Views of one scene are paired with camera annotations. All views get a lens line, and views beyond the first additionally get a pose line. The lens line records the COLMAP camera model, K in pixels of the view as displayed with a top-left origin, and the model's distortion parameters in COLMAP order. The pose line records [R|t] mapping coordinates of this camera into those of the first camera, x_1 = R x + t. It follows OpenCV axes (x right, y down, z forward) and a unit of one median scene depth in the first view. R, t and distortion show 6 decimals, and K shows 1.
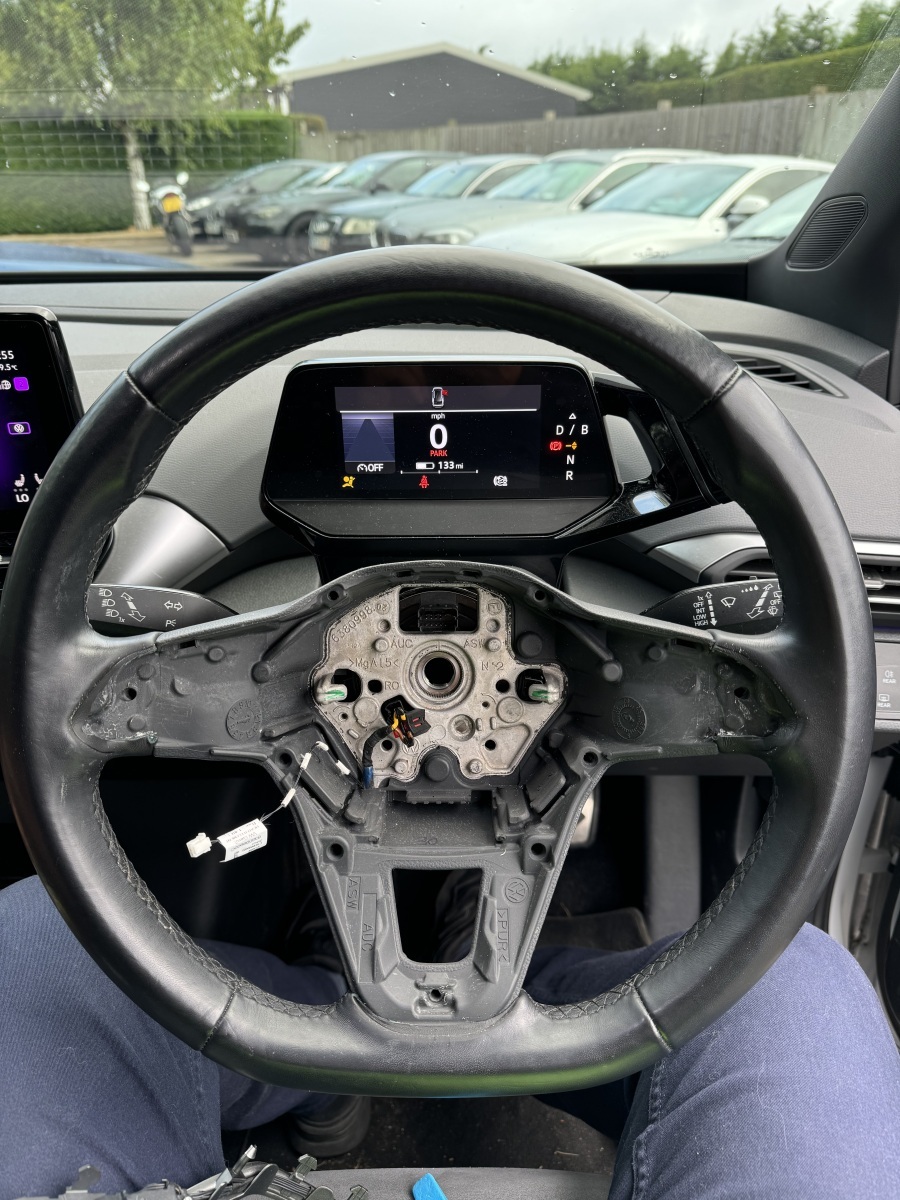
lens RADIAL K [[866.9, 0, 454.1], [0, 866.9, 604.4], [0, 0, 1]] dist [0.008175, -0.020521]
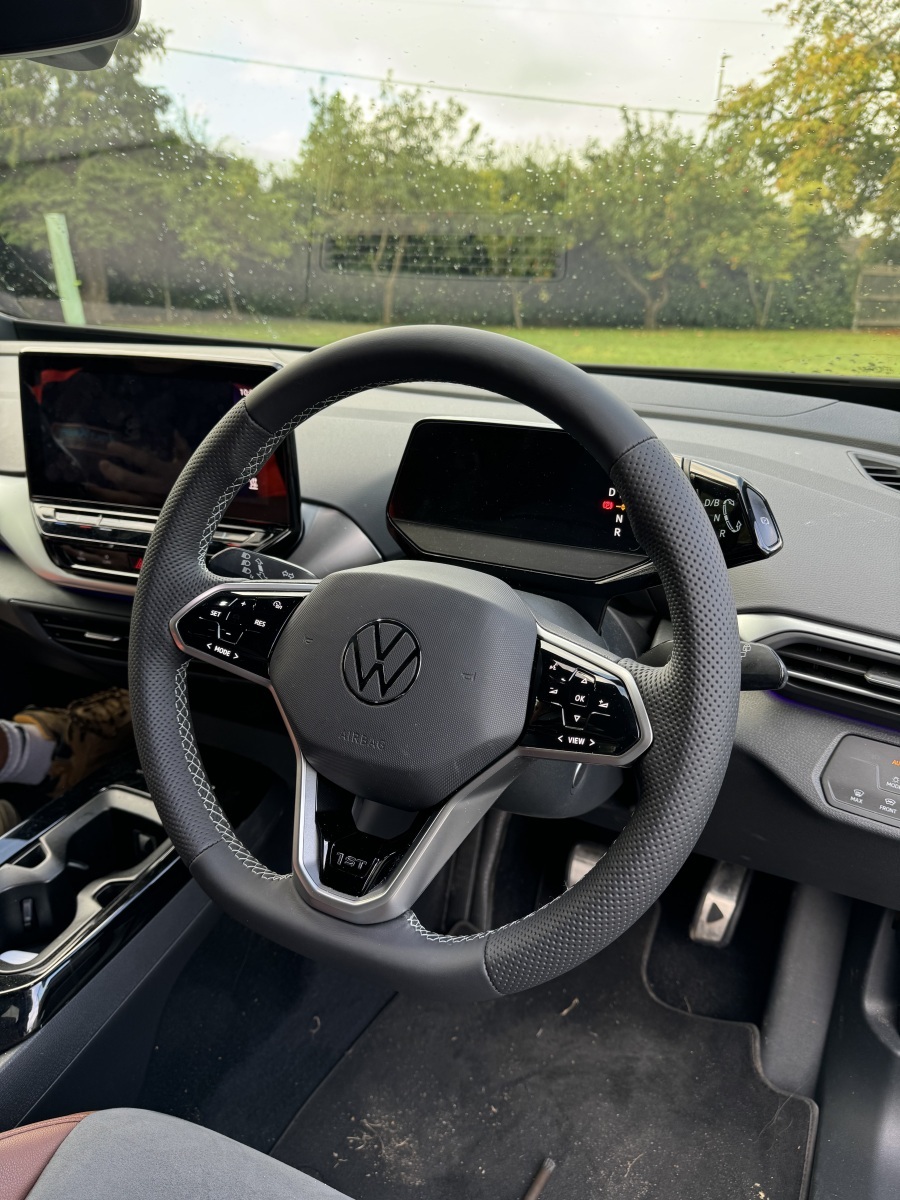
lens RADIAL K [[866.9, 0, 458.6], [0, 866.9, 600.9], [0, 0, 1]] dist [0.008175, -0.020521]
pose [[0.901279, 0.179566, -0.394274, 0.400788], [-0.223379, 0.972373, -0.067773, 0.064375], [0.371211, 0.149155, 0.916491, -0.125017]]
